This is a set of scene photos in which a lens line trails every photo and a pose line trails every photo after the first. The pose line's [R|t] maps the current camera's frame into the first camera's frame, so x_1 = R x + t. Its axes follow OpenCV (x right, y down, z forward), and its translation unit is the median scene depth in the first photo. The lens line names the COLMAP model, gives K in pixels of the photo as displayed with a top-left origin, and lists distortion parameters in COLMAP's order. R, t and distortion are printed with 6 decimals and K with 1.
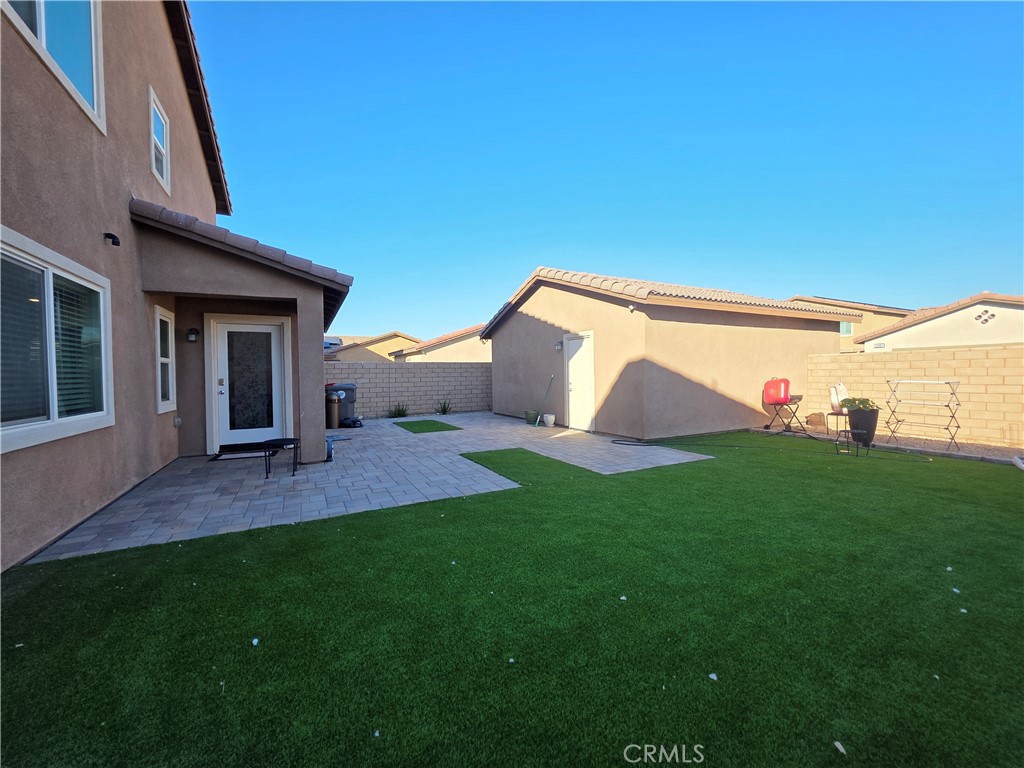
lens RADIAL K [[408.5, 0, 510.1], [0, 408.5, 380.1], [0, 0, 1]] dist [0.000383, 0.000339]
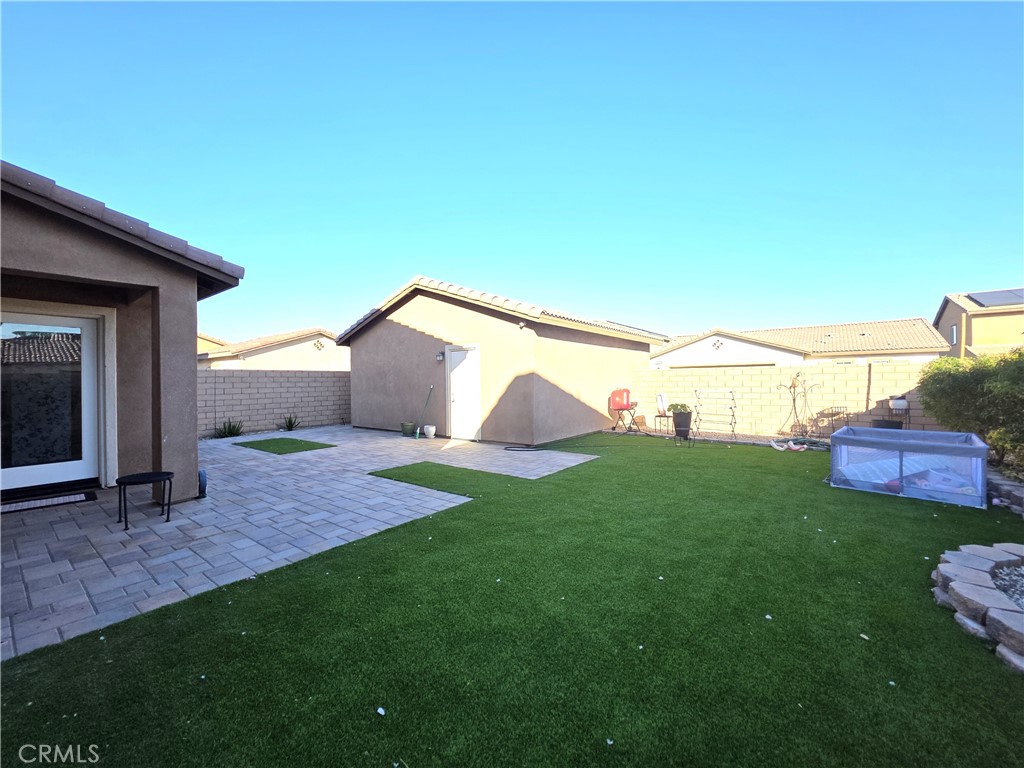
lens RADIAL K [[408.5, 0, 510.1], [0, 408.5, 380.1], [0, 0, 1]] dist [0.000383, 0.000339]
pose [[0.906658, 0.005517, 0.421831, -0.188580], [0.003441, 0.999785, -0.020470, -0.006687], [-0.421853, 0.020010, 0.906444, 0.027332]]
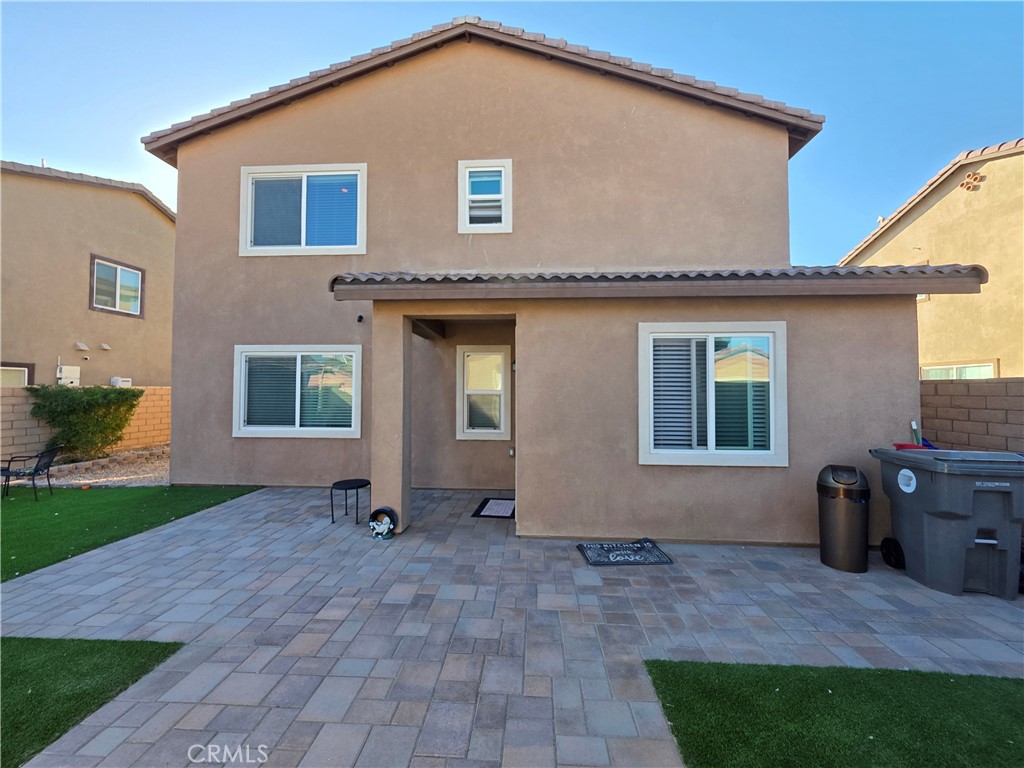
lens RADIAL K [[416.6, 0, 510.8], [0, 416.6, 377.5], [0, 0, 1]] dist [-0.000666, -0.000096]
pose [[-0.510914, -0.012863, -0.859536, 0.049430], [-0.007501, 0.999917, -0.010505, -0.058562], [0.859599, 0.001080, -0.510968, 1.243156]]
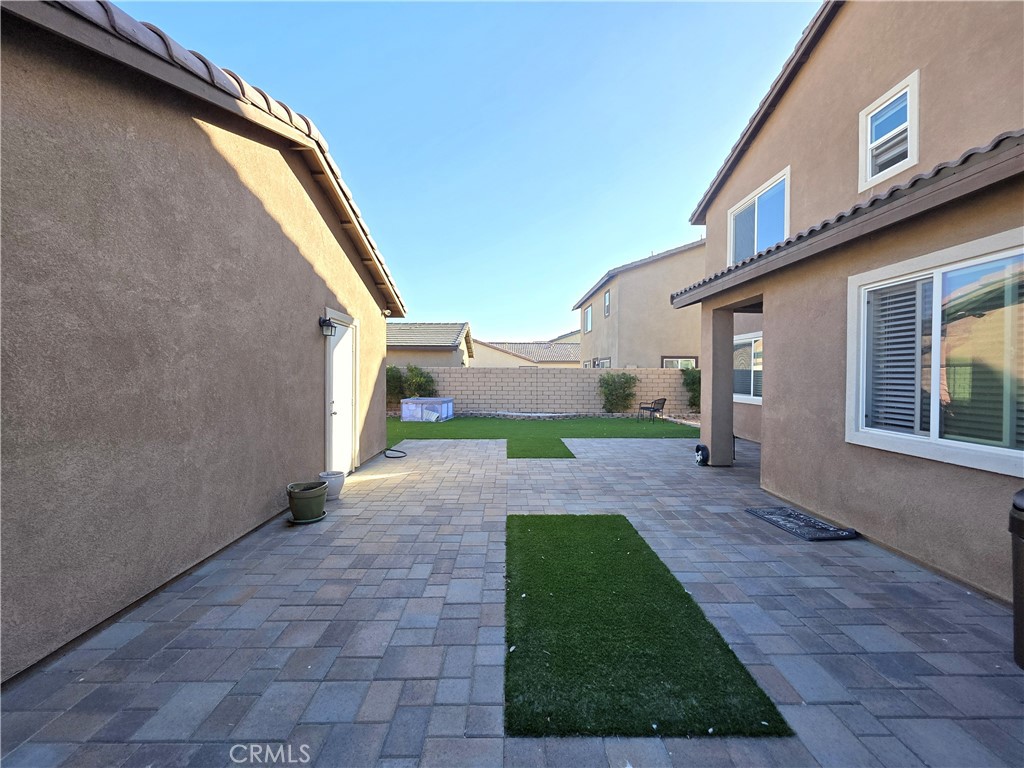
lens RADIAL K [[408.5, 0, 510.1], [0, 408.5, 380.1], [0, 0, 1]] dist [0.000383, 0.000339]
pose [[-0.890386, 0.002992, 0.455197, -0.391281], [0.013876, 0.999692, 0.020571, -0.036184], [-0.454995, 0.024632, -0.890153, 1.707103]]
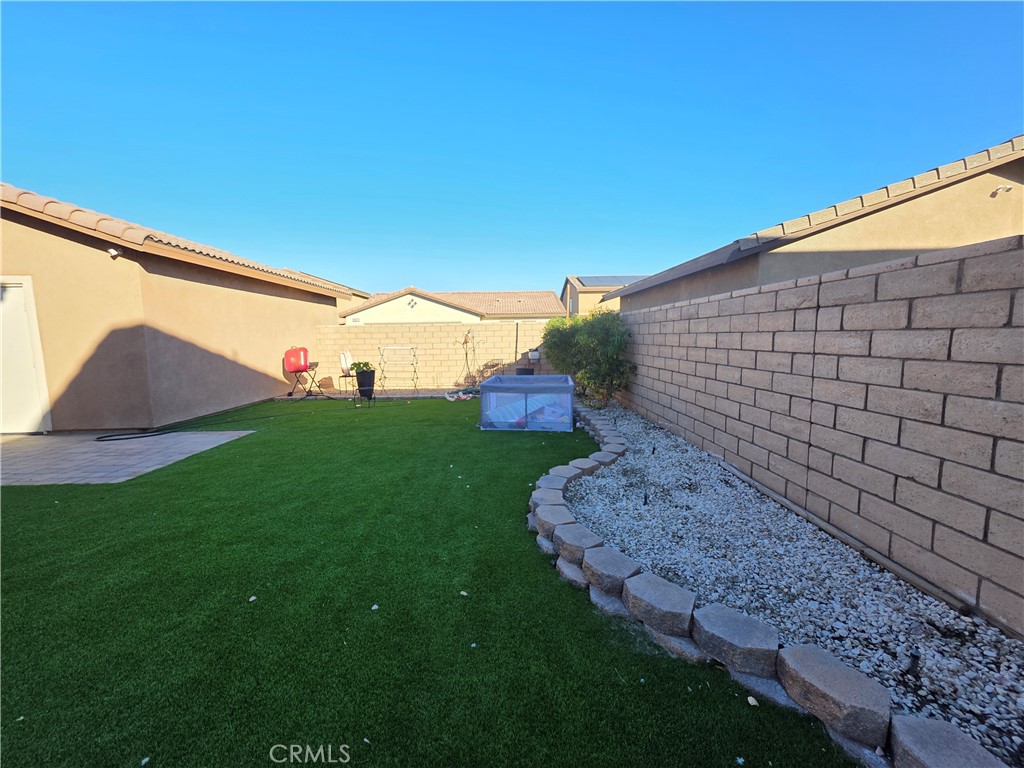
lens RADIAL K [[411.3, 0, 513.4], [0, 411.3, 380.8], [0, 0, 1]] dist [-0.000099, 0.000008]
pose [[0.435033, -0.088606, 0.896044, -0.067822], [0.021686, 0.995889, 0.087951, 0.001414], [-0.900153, -0.018830, 0.435166, 0.037187]]
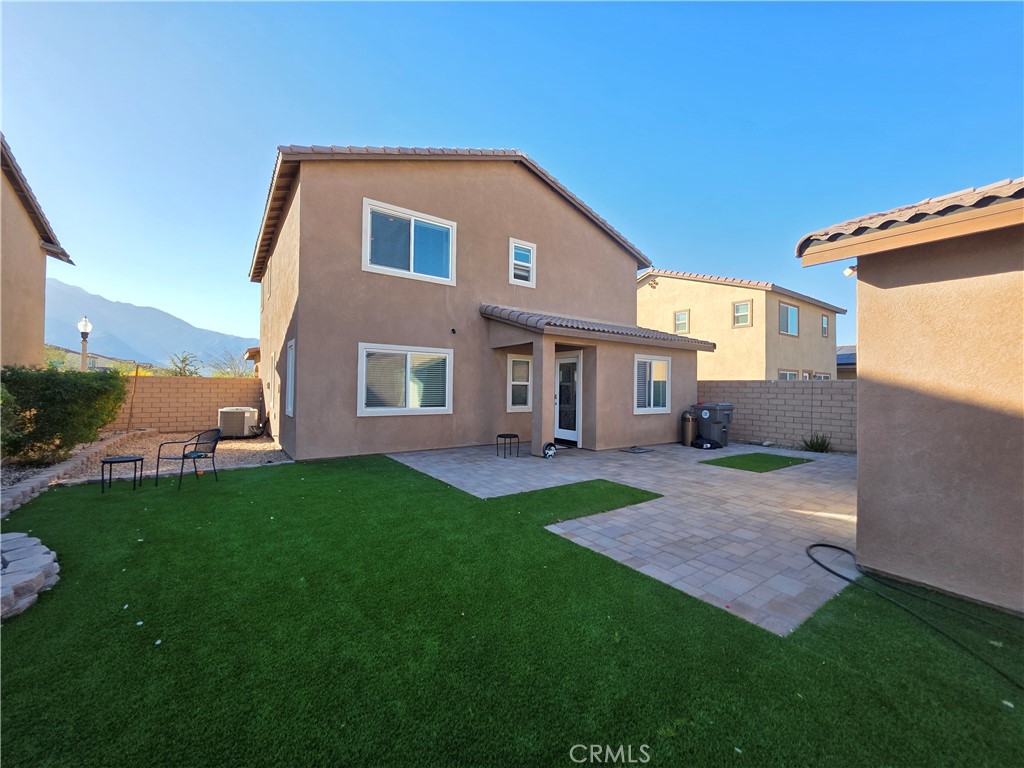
lens RADIAL K [[408.5, 0, 510.1], [0, 408.5, 380.1], [0, 0, 1]] dist [0.000383, 0.000339]
pose [[0.134817, -0.001801, -0.990869, 0.696831], [-0.028228, 0.999585, -0.005657, -0.039079], [0.990468, 0.028733, 0.134711, 0.544424]]
